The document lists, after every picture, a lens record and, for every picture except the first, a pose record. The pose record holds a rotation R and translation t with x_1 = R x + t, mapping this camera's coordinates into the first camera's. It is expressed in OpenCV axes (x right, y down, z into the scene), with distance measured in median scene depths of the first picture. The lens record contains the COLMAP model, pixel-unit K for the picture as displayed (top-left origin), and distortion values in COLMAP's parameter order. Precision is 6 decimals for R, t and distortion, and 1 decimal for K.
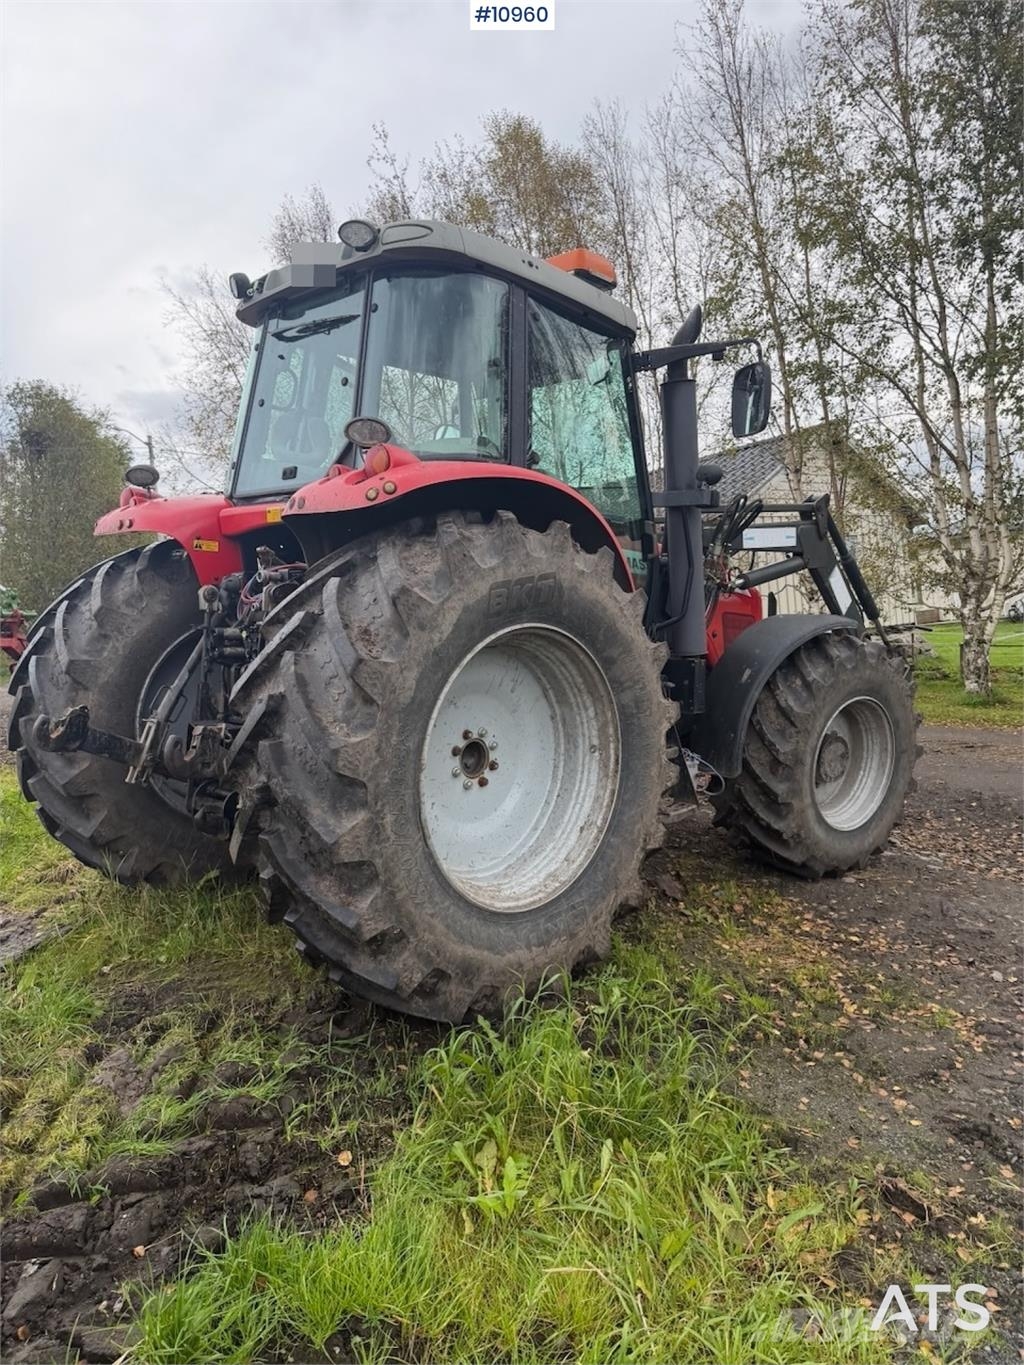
lens RADIAL K [[969.0, 0, 505.5], [0, 969.0, 646.0], [0, 0, 1]] dist [0.047166, -0.052852]
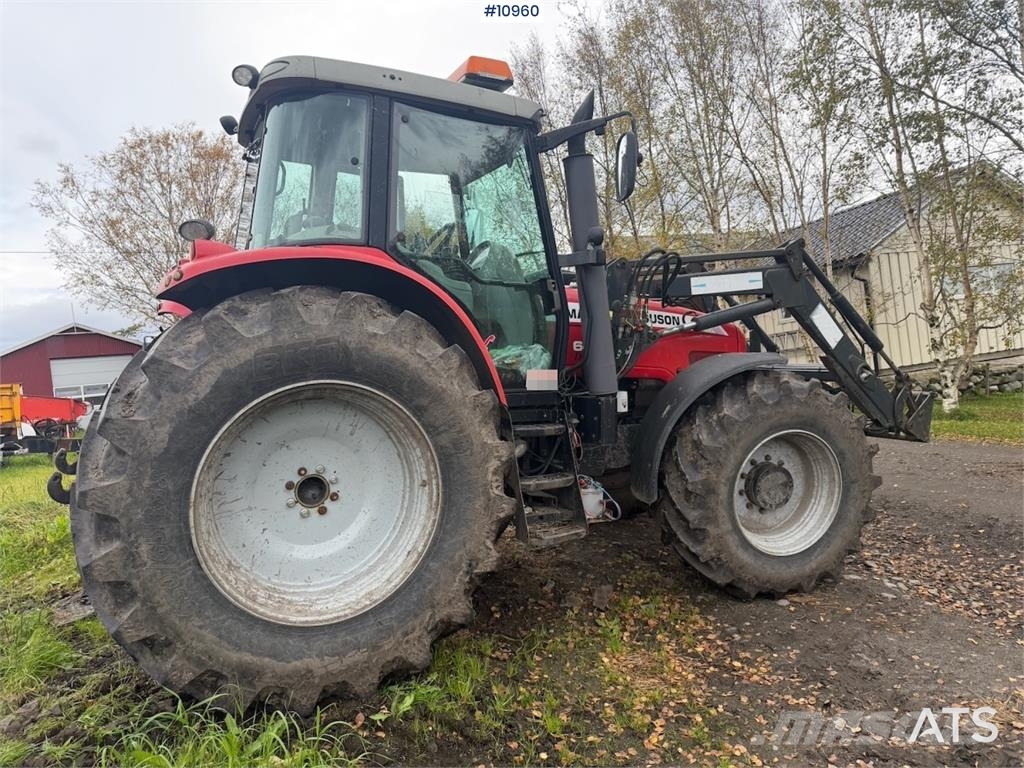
lens RADIAL K [[726.9, 0, 501.6], [0, 726.9, 371.0], [0, 0, 1]] dist [0.047166, -0.052852]
pose [[0.944948, -0.023838, -0.326350, 0.449534], [0.023916, 0.999707, -0.003772, -0.022260], [0.326344, -0.004241, 0.945241, 0.202370]]
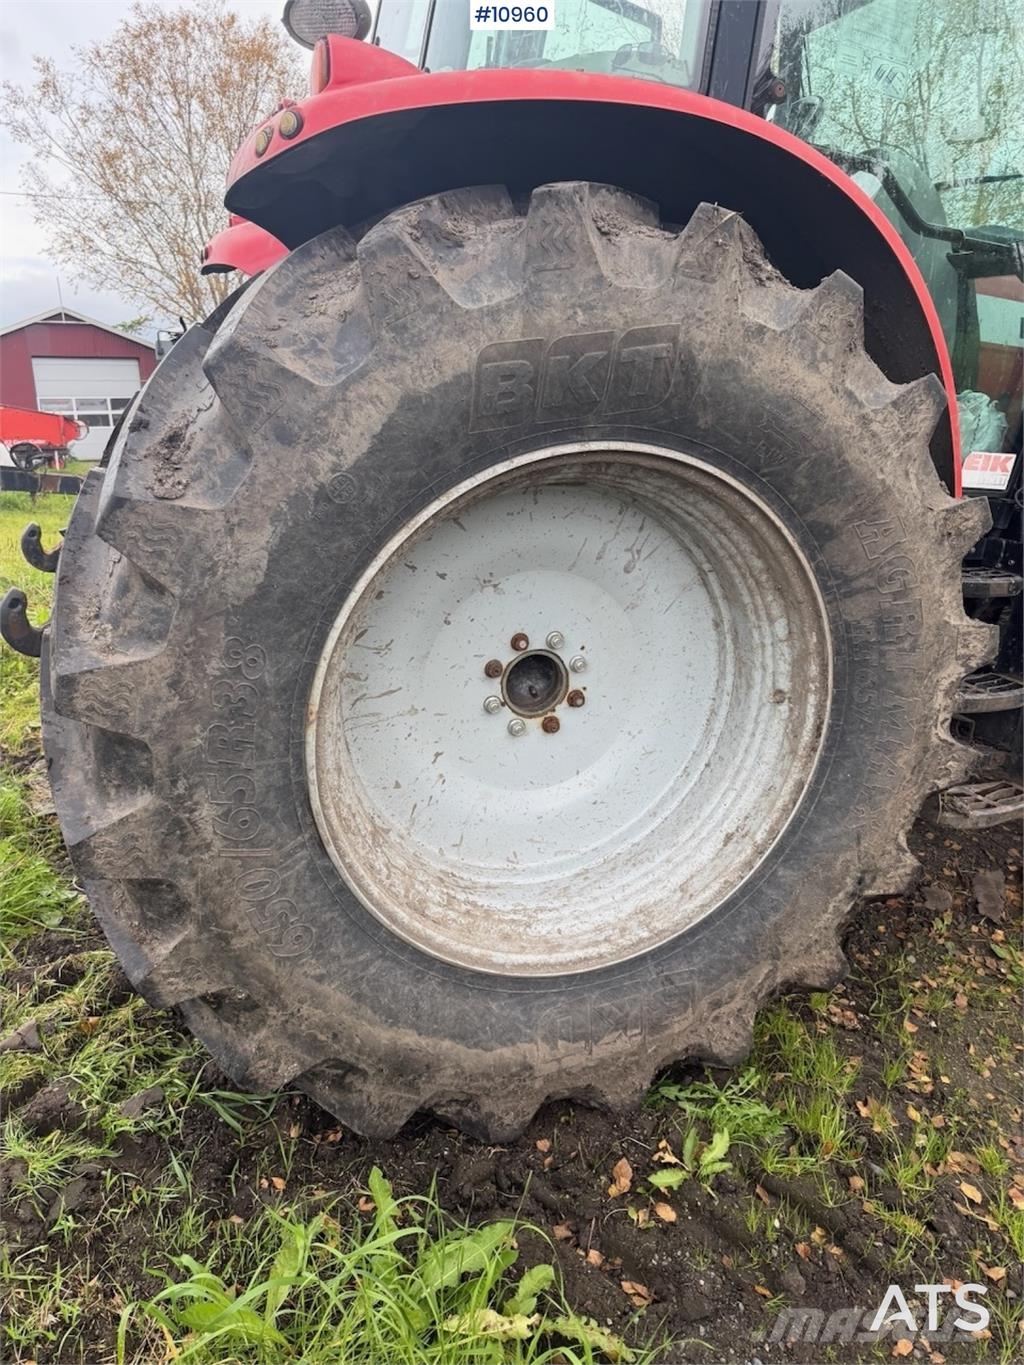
lens RADIAL K [[969.0, 0, 492.8], [0, 969.0, 678.6], [0, 0, 1]] dist [0.047166, -0.052852]
pose [[0.893622, 0.168624, -0.415939, 0.163242], [-0.064836, 0.965519, 0.252130, -0.023882], [0.444112, -0.198341, 0.873742, 0.460834]]
